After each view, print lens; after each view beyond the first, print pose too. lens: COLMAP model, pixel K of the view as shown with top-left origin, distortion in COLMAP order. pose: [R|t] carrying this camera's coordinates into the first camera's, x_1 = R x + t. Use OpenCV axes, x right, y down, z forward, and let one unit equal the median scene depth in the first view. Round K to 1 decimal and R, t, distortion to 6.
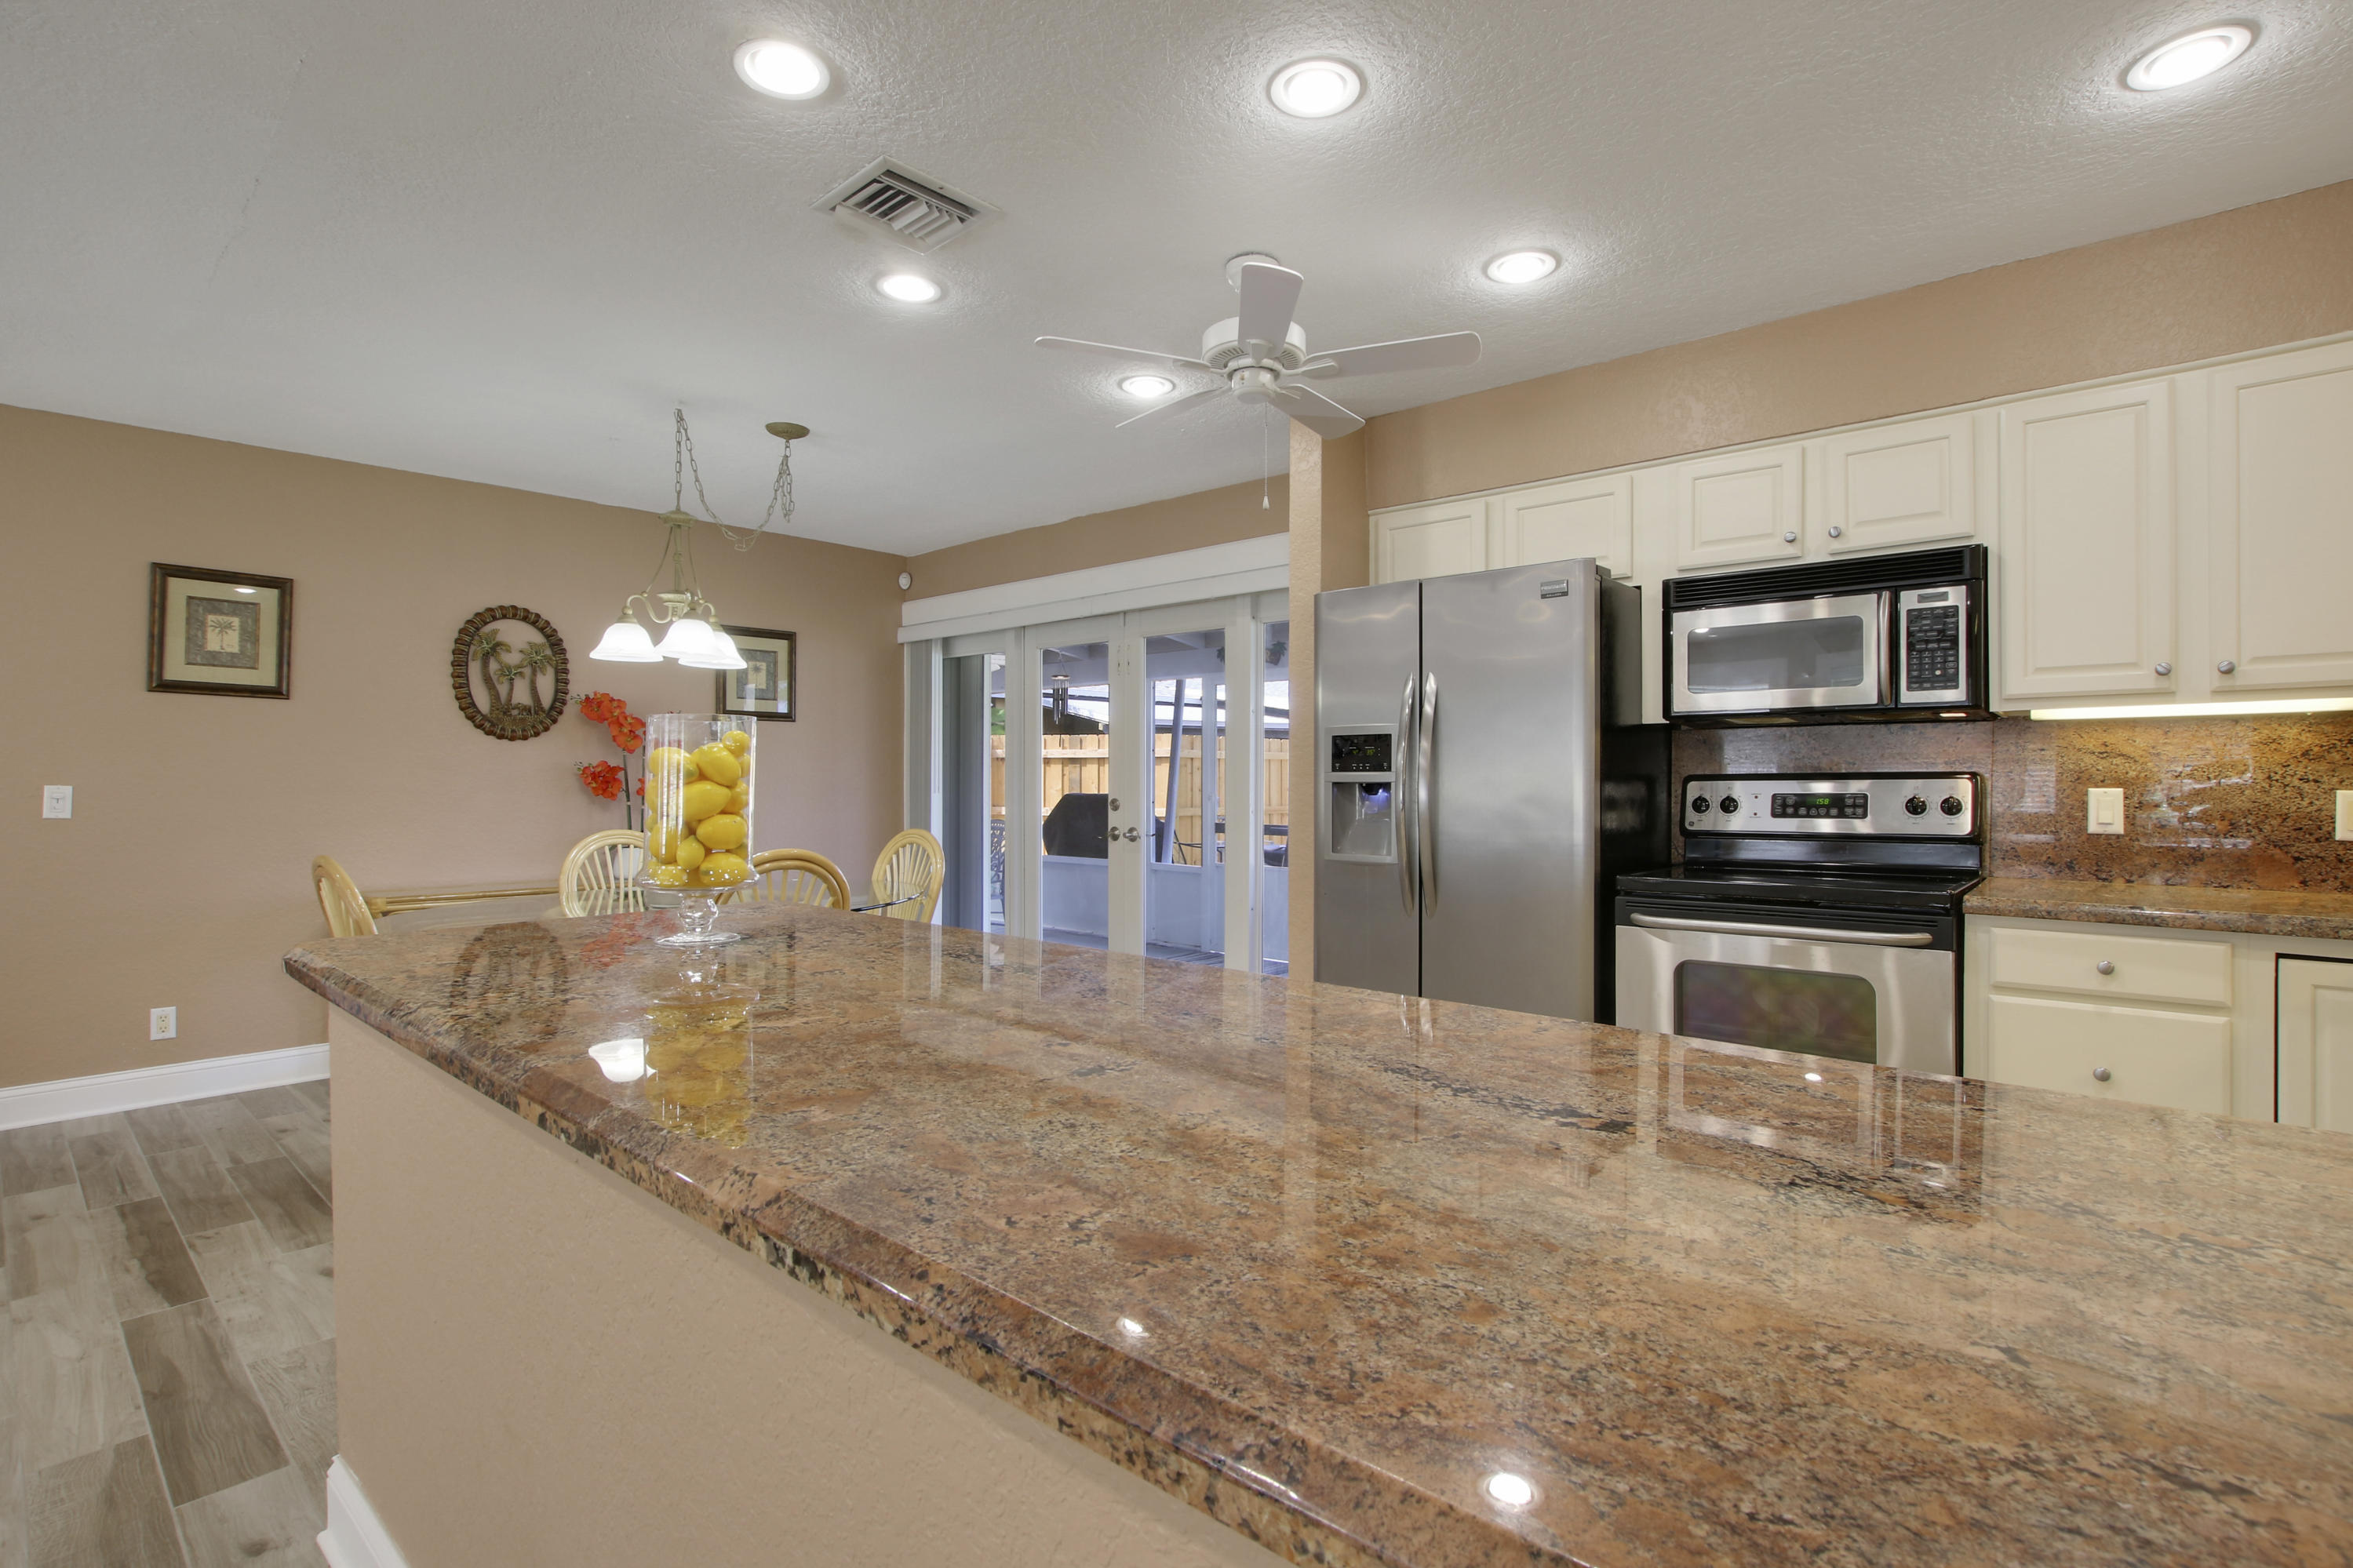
lens RADIAL K [[1102.9, 0, 1197.7], [0, 1102.9, 778.4], [0, 0, 1]] dist [-0.016815, 0.001152]
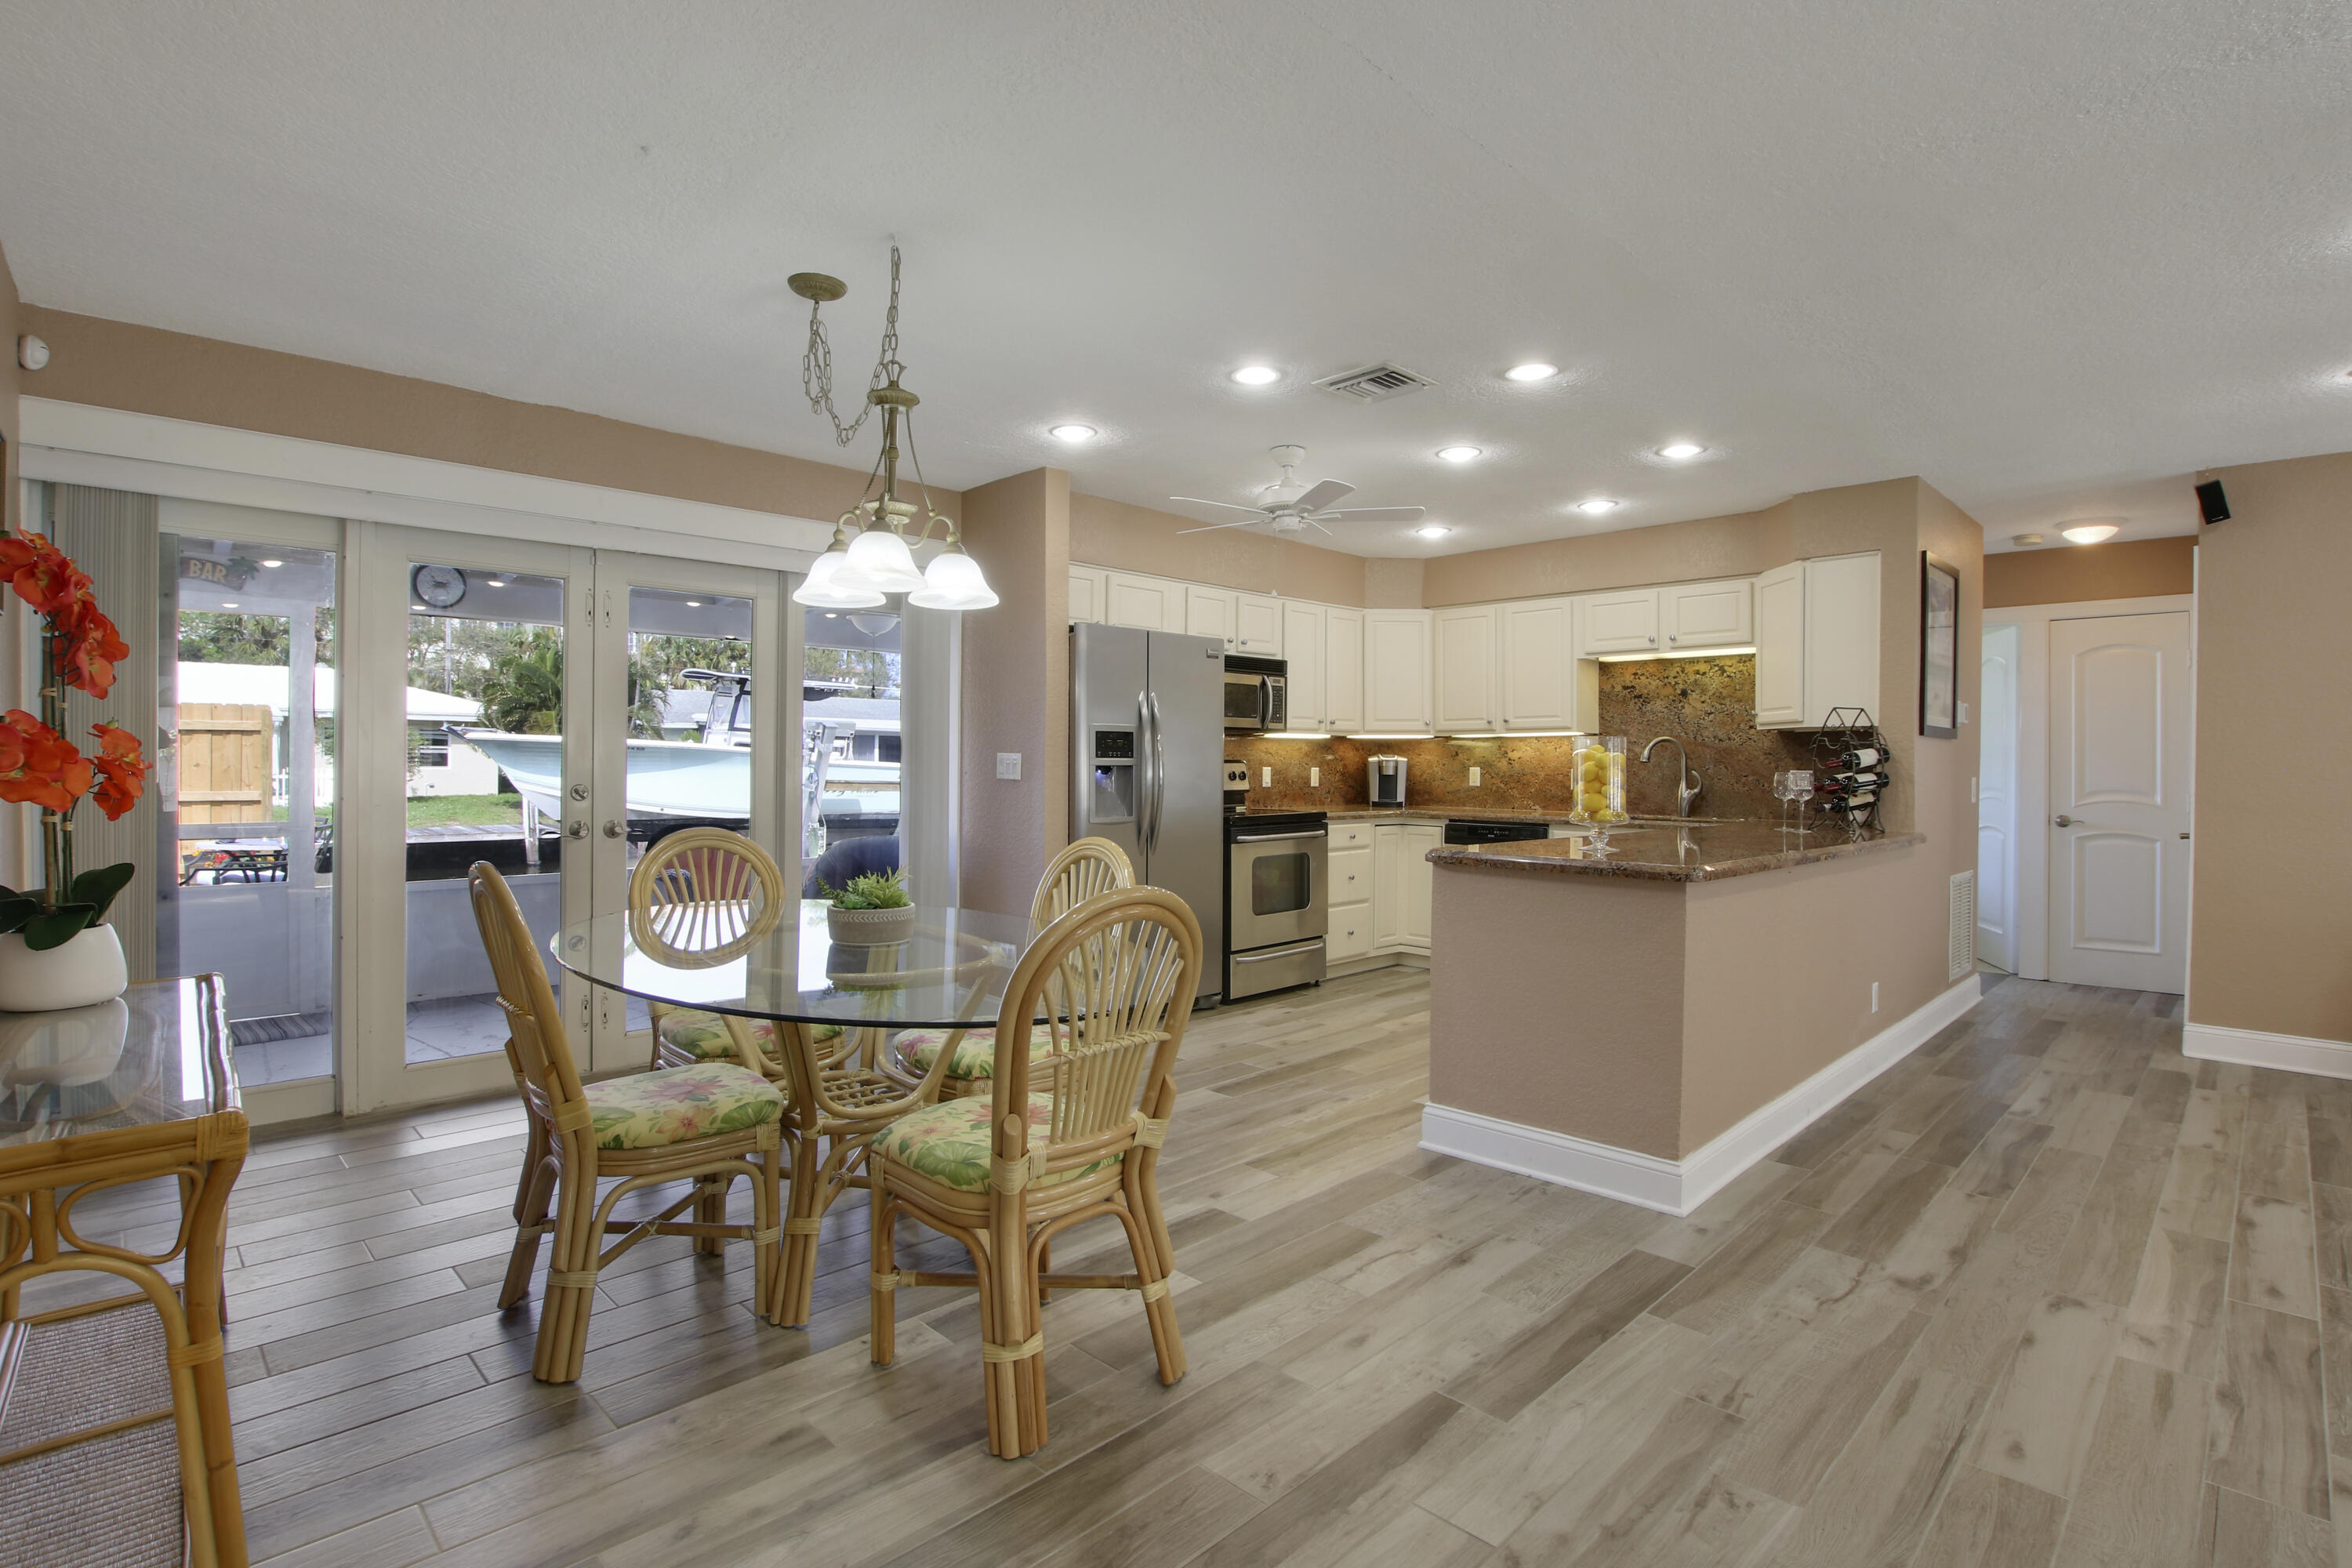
lens RADIAL K [[1116.8, 0, 1186.5], [0, 1116.8, 766.7], [0, 0, 1]] dist [-0.020135, 0.000829]
pose [[0.073395, -0.006998, 0.997278, -1.556462], [-0.008614, 0.999934, 0.007650, -0.008968], [-0.997266, -0.009152, 0.073330, 0.990436]]
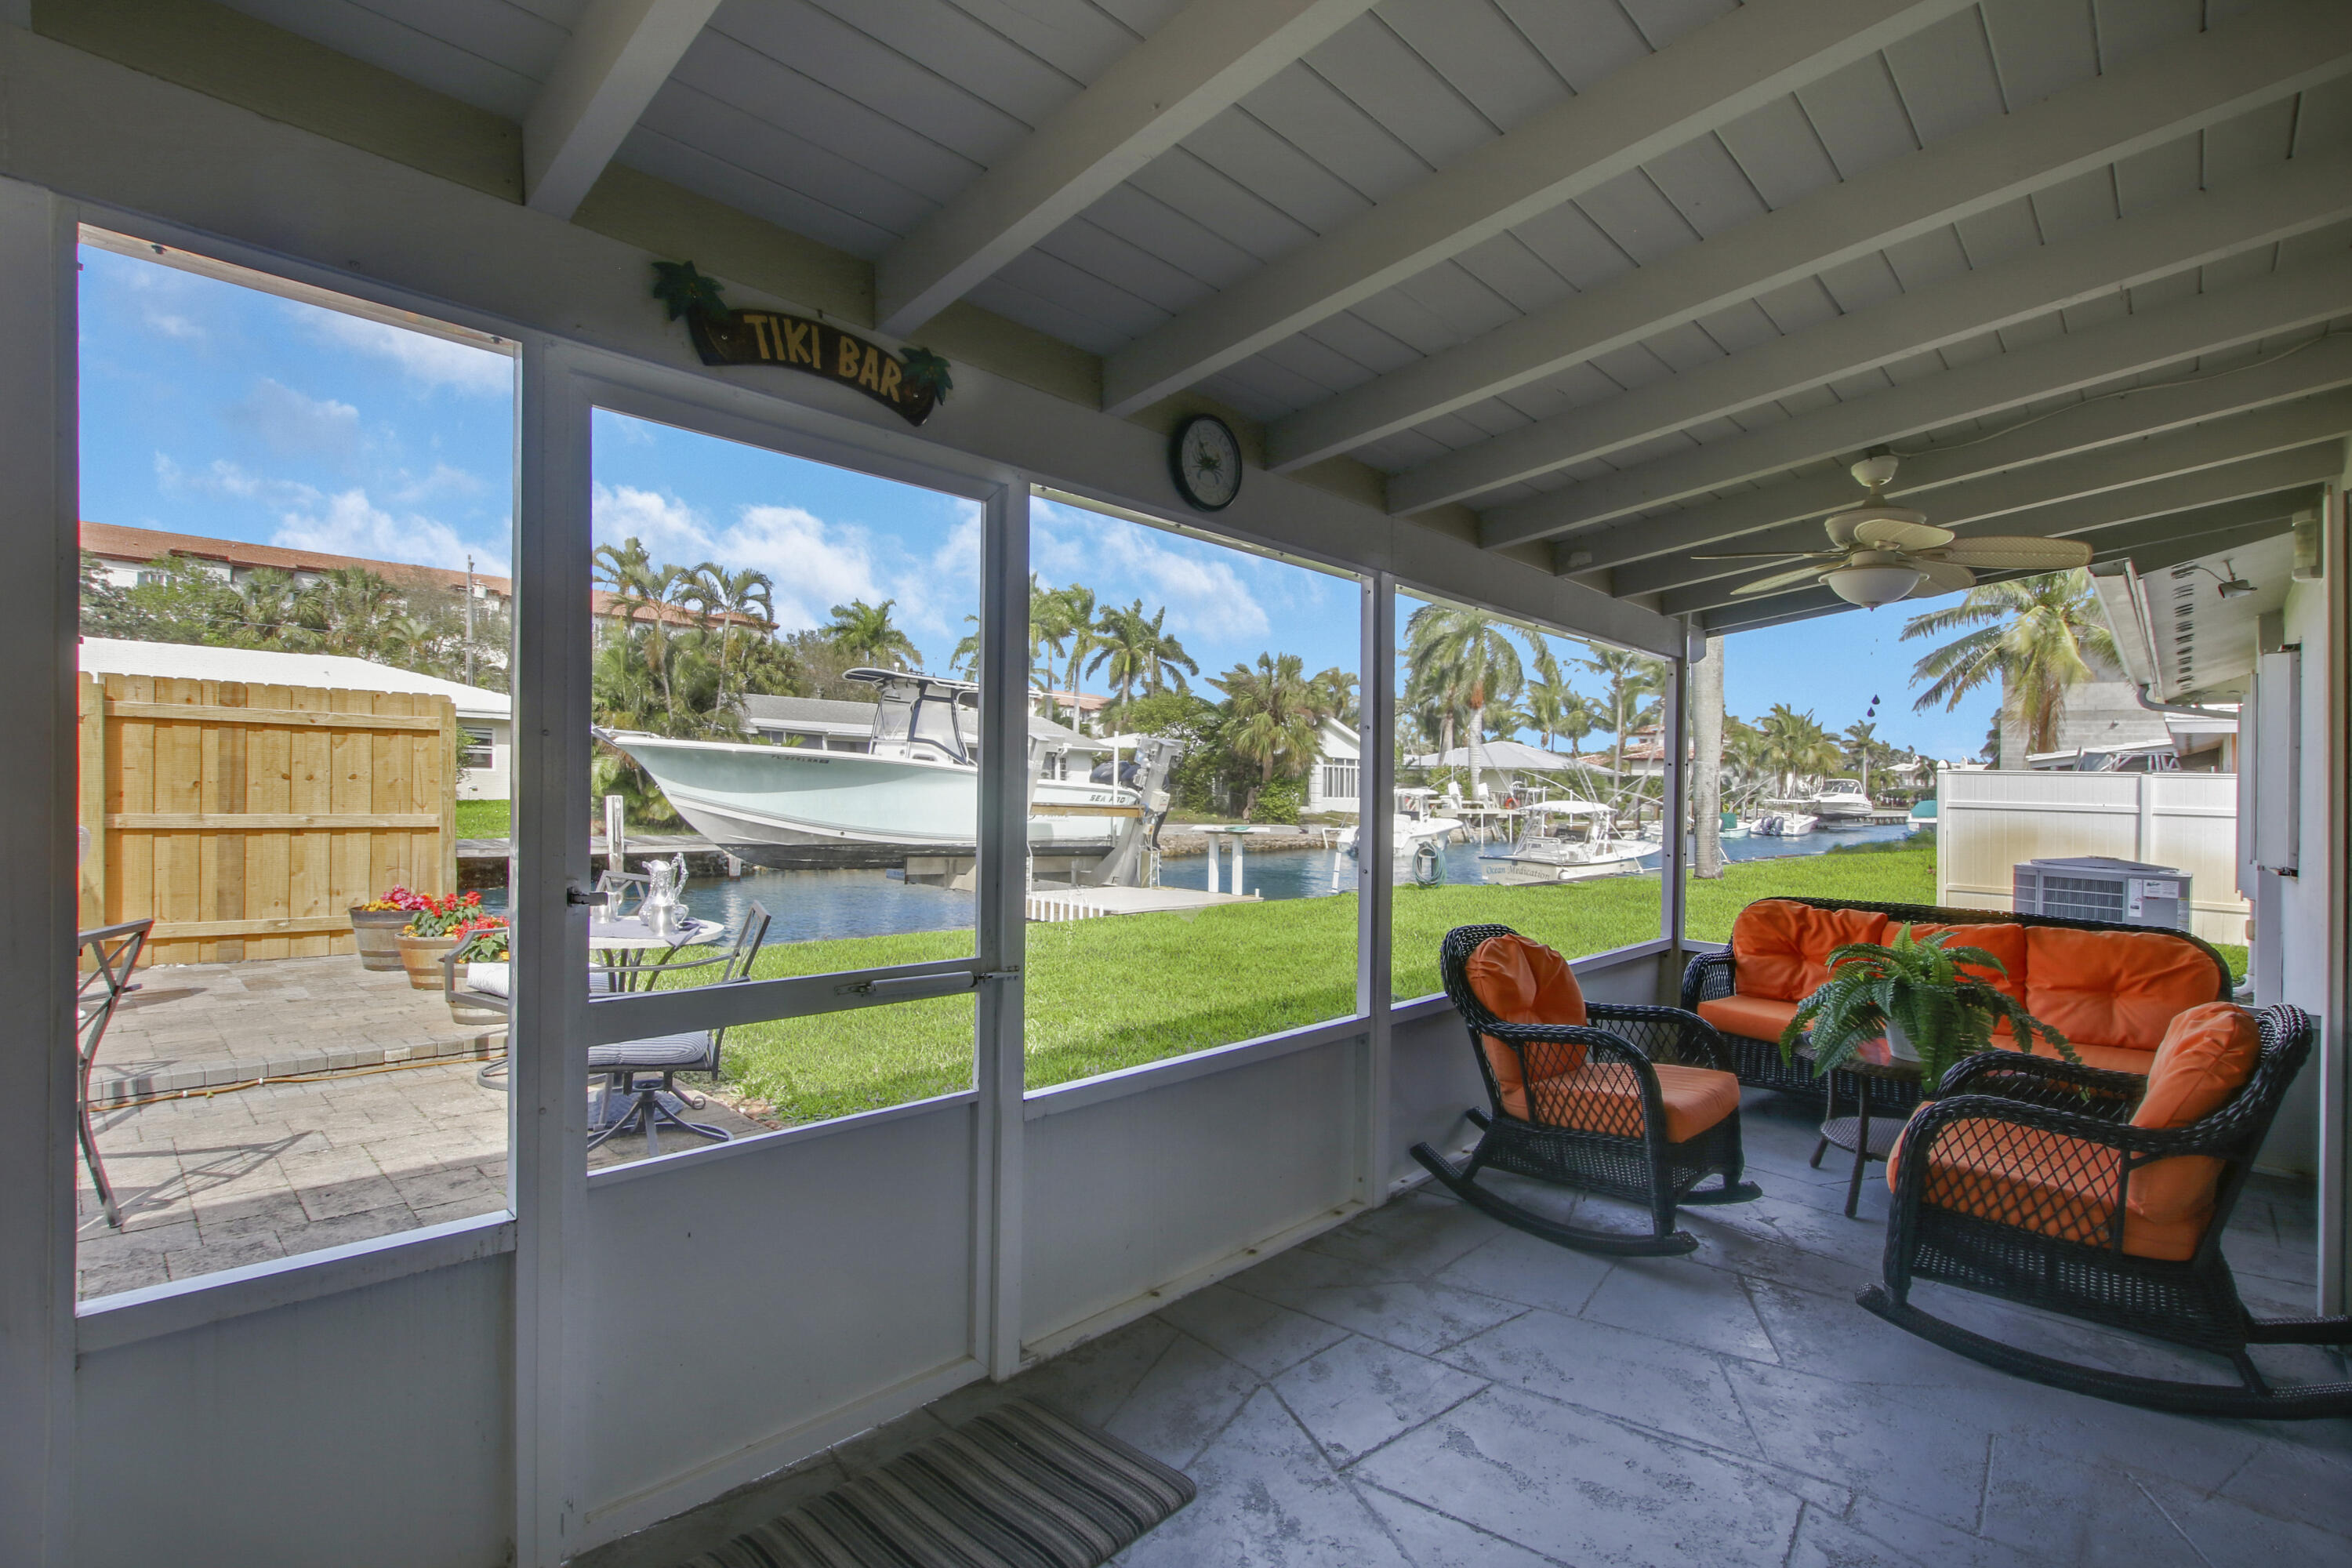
lens RADIAL K [[1102.6, 0, 1198.8], [0, 1102.6, 788.9], [0, 0, 1]] dist [-0.016815, 0.001152]
pose [[0.049767, -0.011371, 0.998696, -0.573980], [-0.034612, 0.999315, 0.013103, -0.035270], [-0.998161, -0.035219, 0.049339, 2.521800]]
